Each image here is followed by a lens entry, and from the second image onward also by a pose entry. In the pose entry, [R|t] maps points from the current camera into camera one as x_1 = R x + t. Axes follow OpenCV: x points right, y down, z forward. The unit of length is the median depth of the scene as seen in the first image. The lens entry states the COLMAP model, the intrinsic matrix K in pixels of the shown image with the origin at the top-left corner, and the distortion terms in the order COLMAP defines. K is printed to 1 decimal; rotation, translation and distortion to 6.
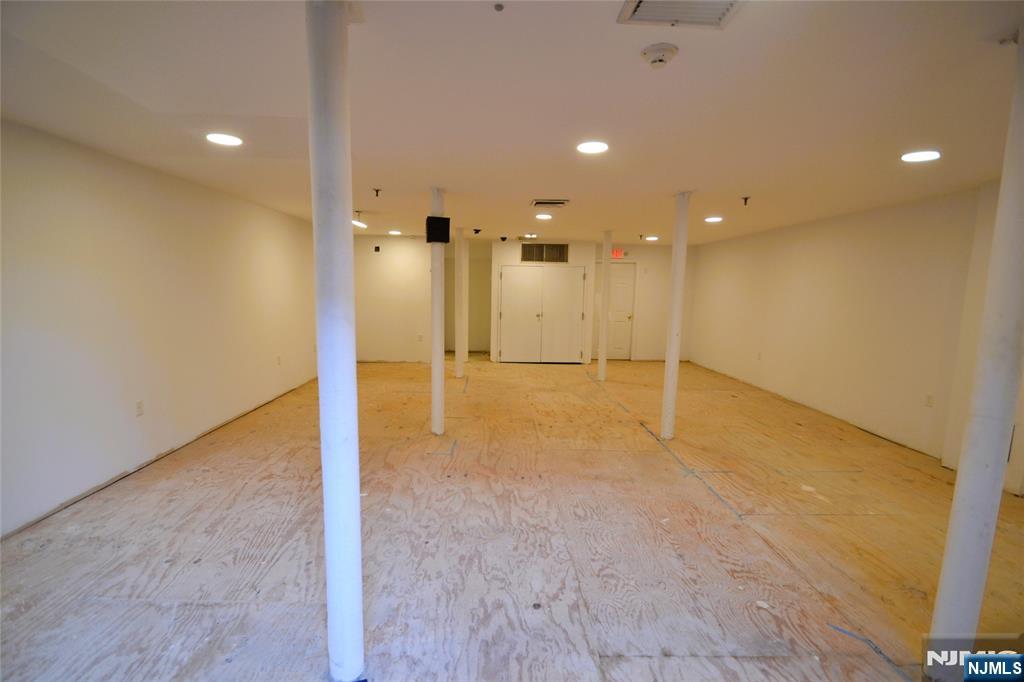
lens RADIAL K [[457.7, 0, 508.5], [0, 457.7, 350.1], [0, 0, 1]] dist [0.001572, -0.000314]
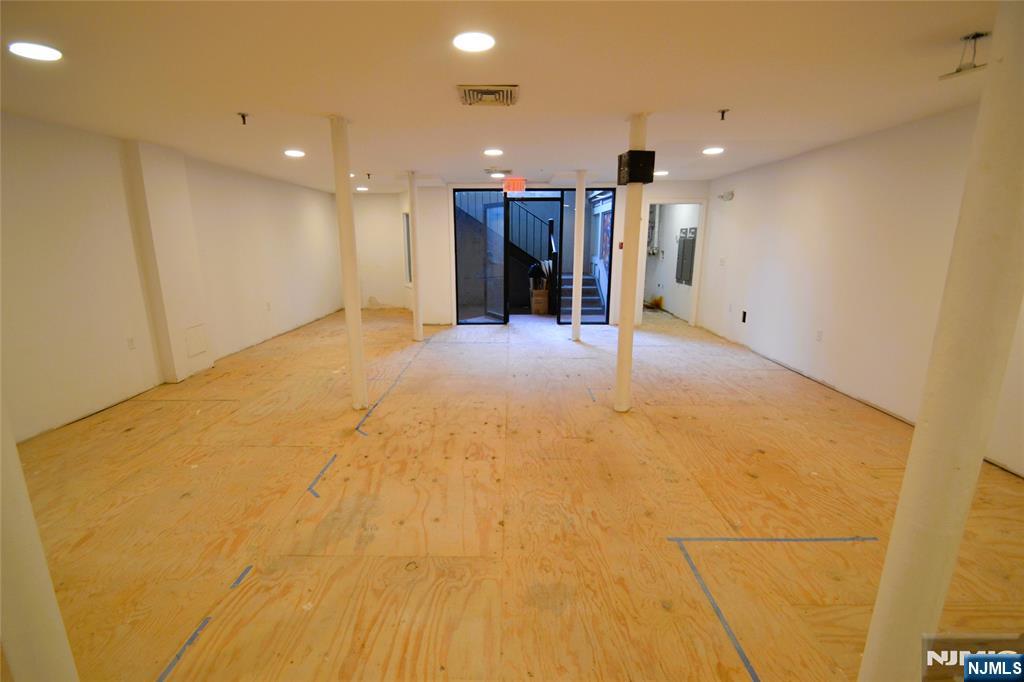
lens RADIAL K [[466.4, 0, 498.8], [0, 466.4, 354.4], [0, 0, 1]] dist [-0.000937, -0.000283]
pose [[-0.998624, -0.026125, 0.045464, 0.044168], [-0.007487, 0.929206, 0.369486, -0.259348], [-0.051898, 0.368638, -0.928123, 1.924074]]
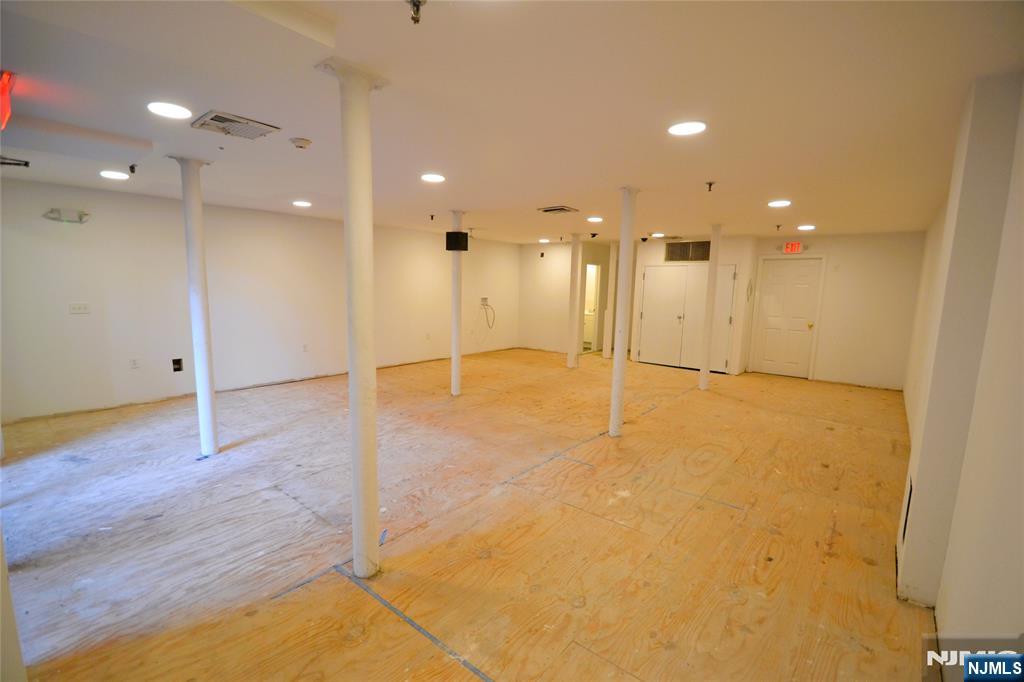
lens RADIAL K [[457.7, 0, 508.5], [0, 457.7, 350.1], [0, 0, 1]] dist [0.001572, -0.000314]
pose [[0.757003, 0.091865, -0.646921, 0.858501], [-0.098176, 0.994819, 0.026386, 0.004359], [0.645993, 0.043538, 0.762100, 0.092456]]
